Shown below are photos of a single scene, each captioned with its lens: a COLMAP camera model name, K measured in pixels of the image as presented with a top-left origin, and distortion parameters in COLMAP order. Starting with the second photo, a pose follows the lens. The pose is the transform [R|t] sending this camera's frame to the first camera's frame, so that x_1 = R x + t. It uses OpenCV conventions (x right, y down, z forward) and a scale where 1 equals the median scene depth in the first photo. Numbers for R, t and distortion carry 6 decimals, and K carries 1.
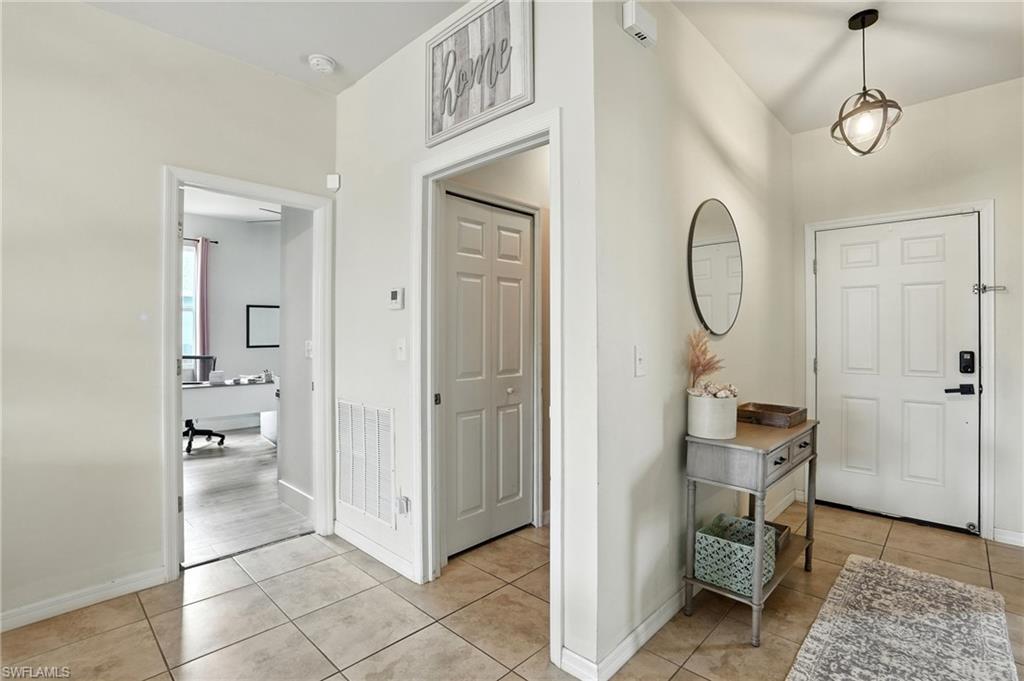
lens RADIAL K [[483.7, 0, 514.6], [0, 483.7, 331.8], [0, 0, 1]] dist [-0.057621, 0.019253]
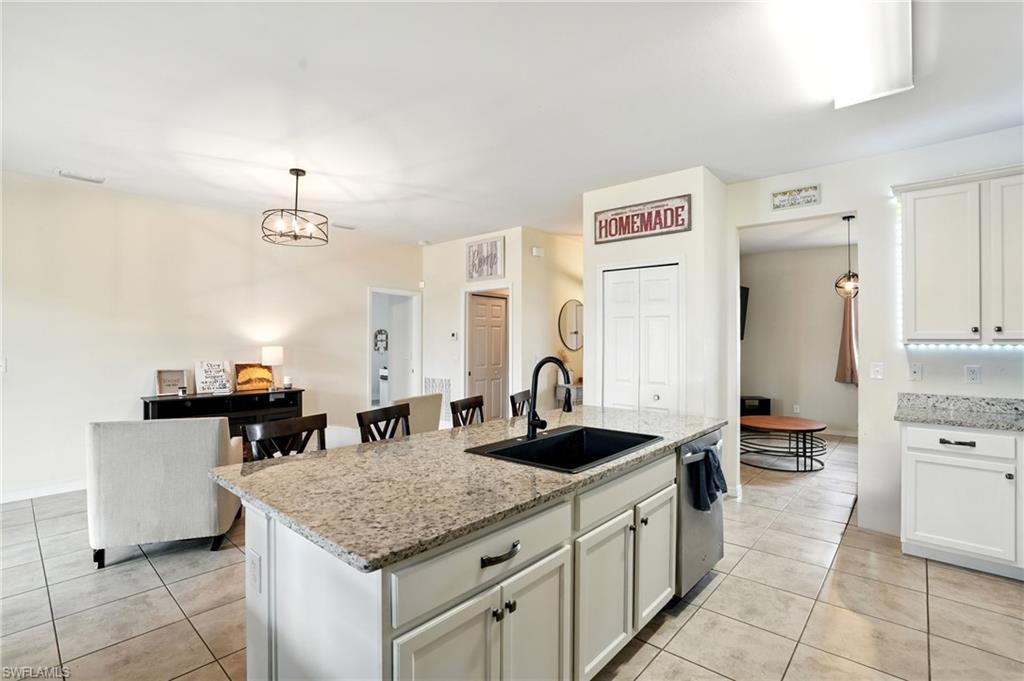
lens RADIAL K [[483.7, 0, 513.5], [0, 483.7, 334.2], [0, 0, 1]] dist [-0.057621, 0.019253]
pose [[0.999185, 0.003890, 0.040179, -0.021685], [-0.003283, 0.999880, -0.015160, -0.039204], [-0.040234, 0.015016, 0.999077, -1.557617]]
